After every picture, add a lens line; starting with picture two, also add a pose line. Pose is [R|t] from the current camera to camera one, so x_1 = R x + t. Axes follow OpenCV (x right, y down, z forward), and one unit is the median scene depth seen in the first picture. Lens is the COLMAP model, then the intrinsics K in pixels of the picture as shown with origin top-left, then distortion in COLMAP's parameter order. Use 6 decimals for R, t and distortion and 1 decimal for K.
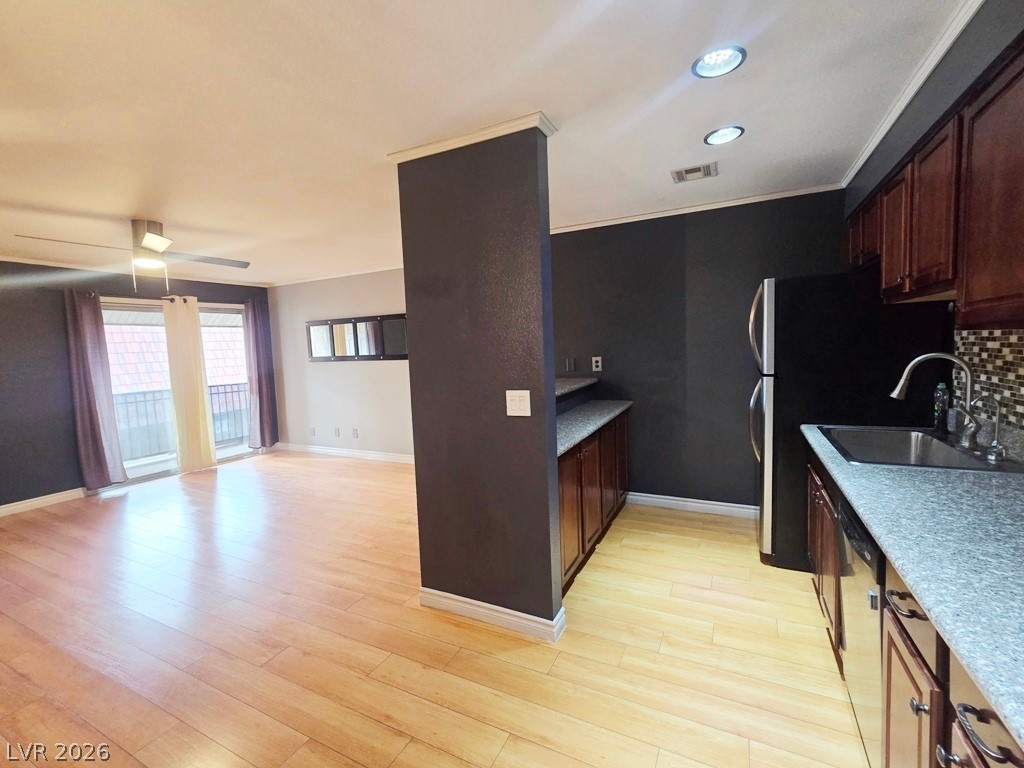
lens RADIAL K [[447.2, 0, 512.1], [0, 447.2, 377.5], [0, 0, 1]] dist [-0.001385, -0.000267]
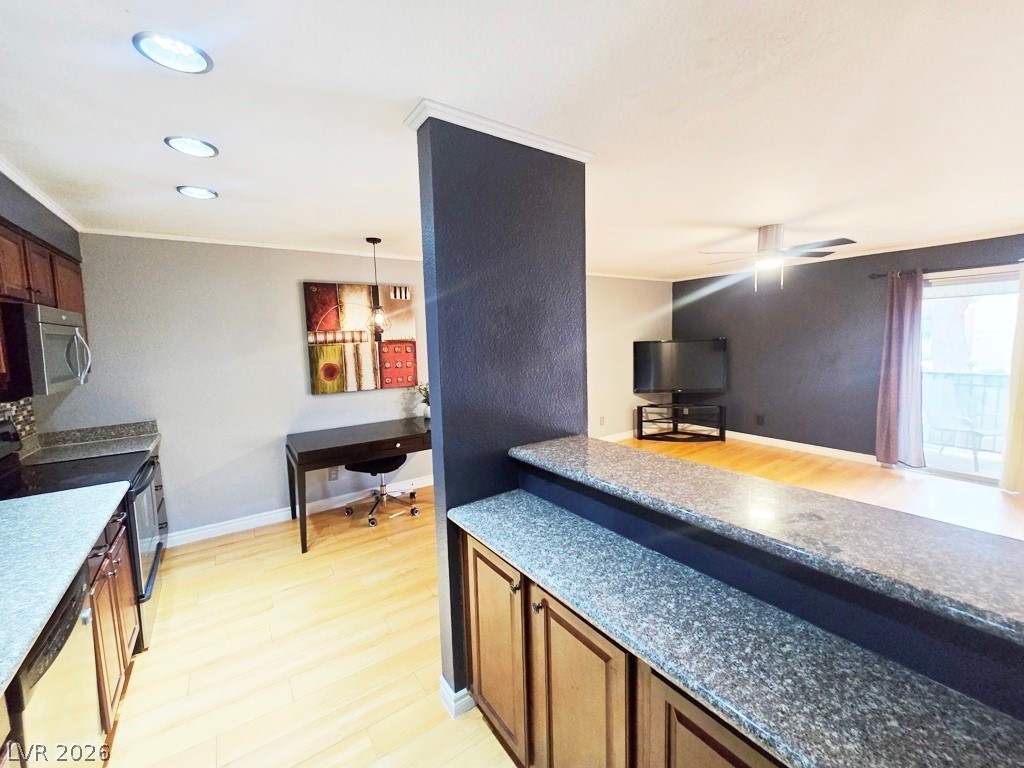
lens RADIAL K [[413.2, 0, 512.0], [0, 413.2, 384.0], [0, 0, 1]] dist [0.000218, -0.000139]
pose [[-0.469735, 0.145826, -0.870680, 0.312490], [-0.018535, 0.984416, 0.174875, -0.089860], [0.882613, 0.098282, -0.459712, 0.665702]]
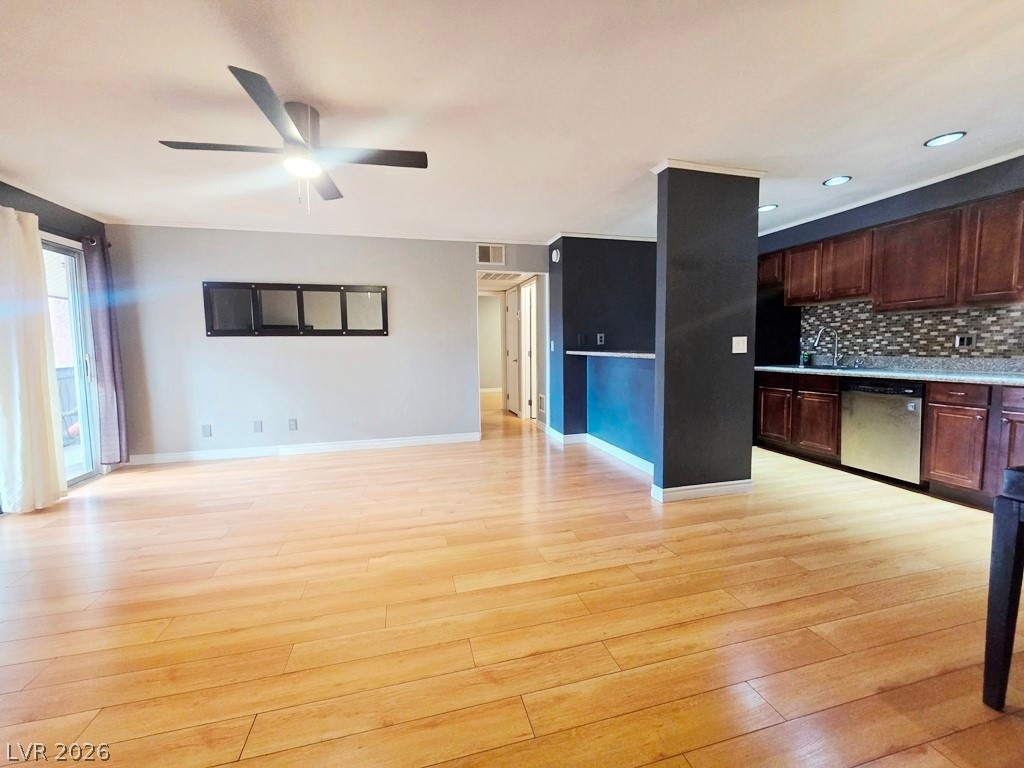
lens RADIAL K [[419.3, 0, 512.9], [0, 419.3, 379.4], [0, 0, 1]] dist [-0.001525, -0.000246]
pose [[0.748319, -0.024232, 0.662897, -0.723220], [0.032156, 0.999483, 0.000236, 0.070534], [-0.662560, 0.021140, 0.748711, 0.194661]]
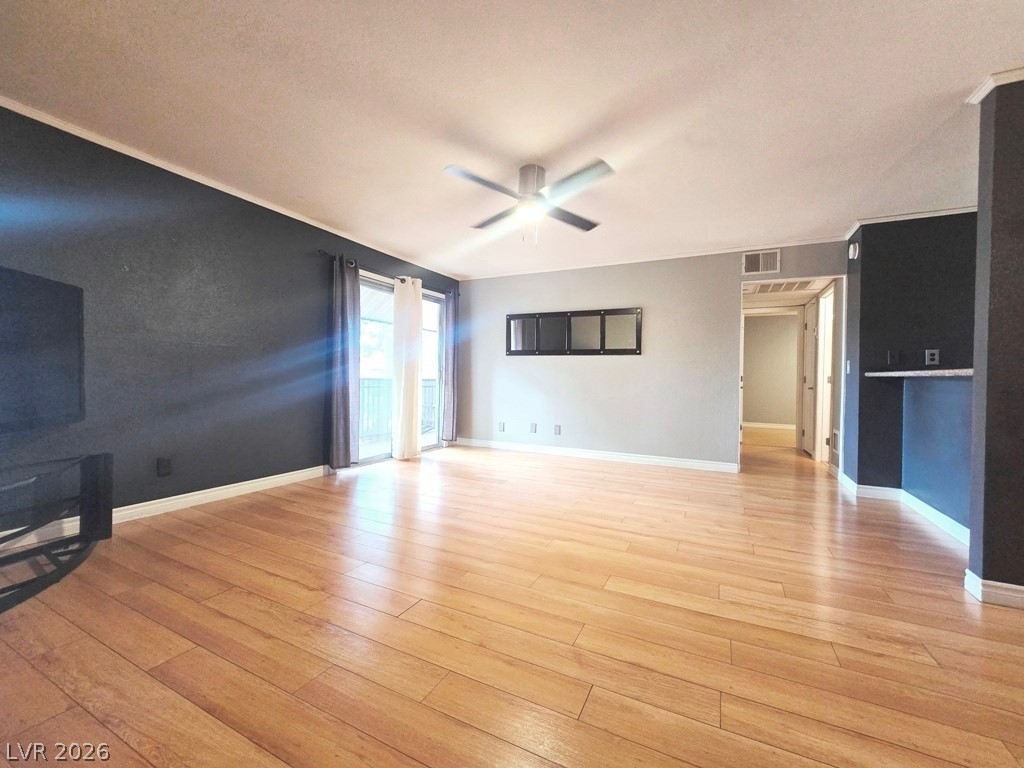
lens RADIAL K [[416.9, 0, 515.1], [0, 416.9, 381.3], [0, 0, 1]] dist [-0.001569, -0.000062]
pose [[0.998441, 0.054868, 0.010285, -0.594102], [-0.054138, 0.996650, -0.061297, 0.104178], [-0.013614, 0.060645, 0.998067, 0.113139]]
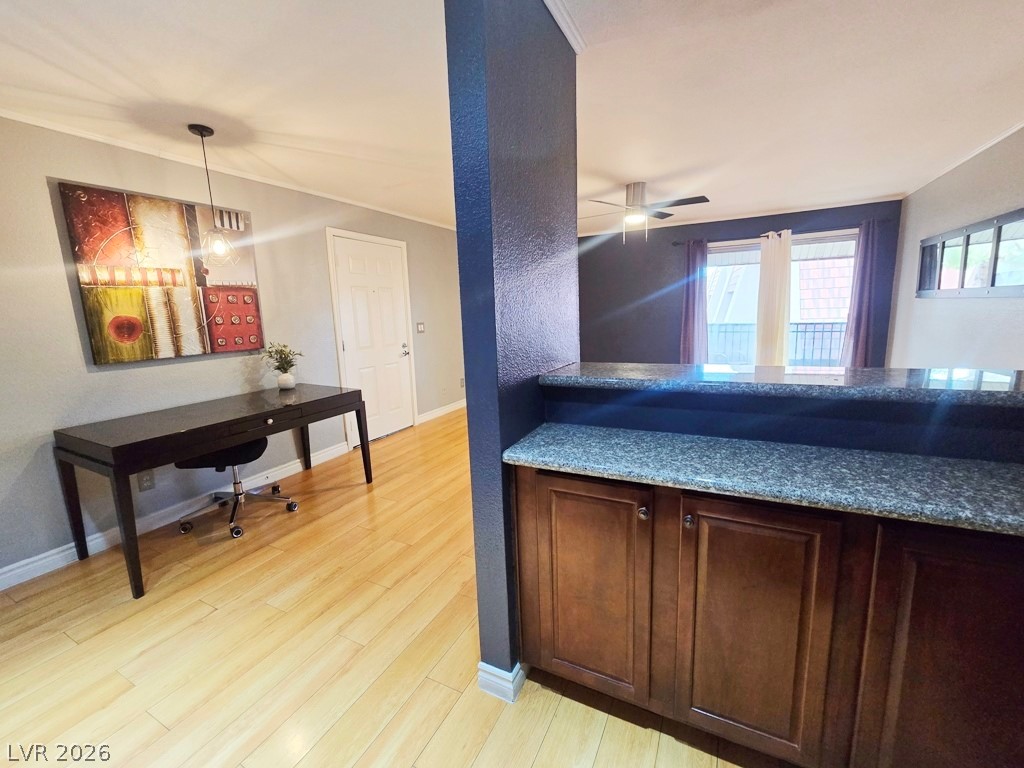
lens RADIAL K [[416.9, 0, 515.1], [0, 416.9, 381.3], [0, 0, 1]] dist [-0.001569, -0.000062]
pose [[-0.002486, 0.209879, -0.977724, 0.311089], [-0.035286, 0.977100, 0.209834, -0.029689], [0.999374, 0.035021, 0.004977, 0.479069]]
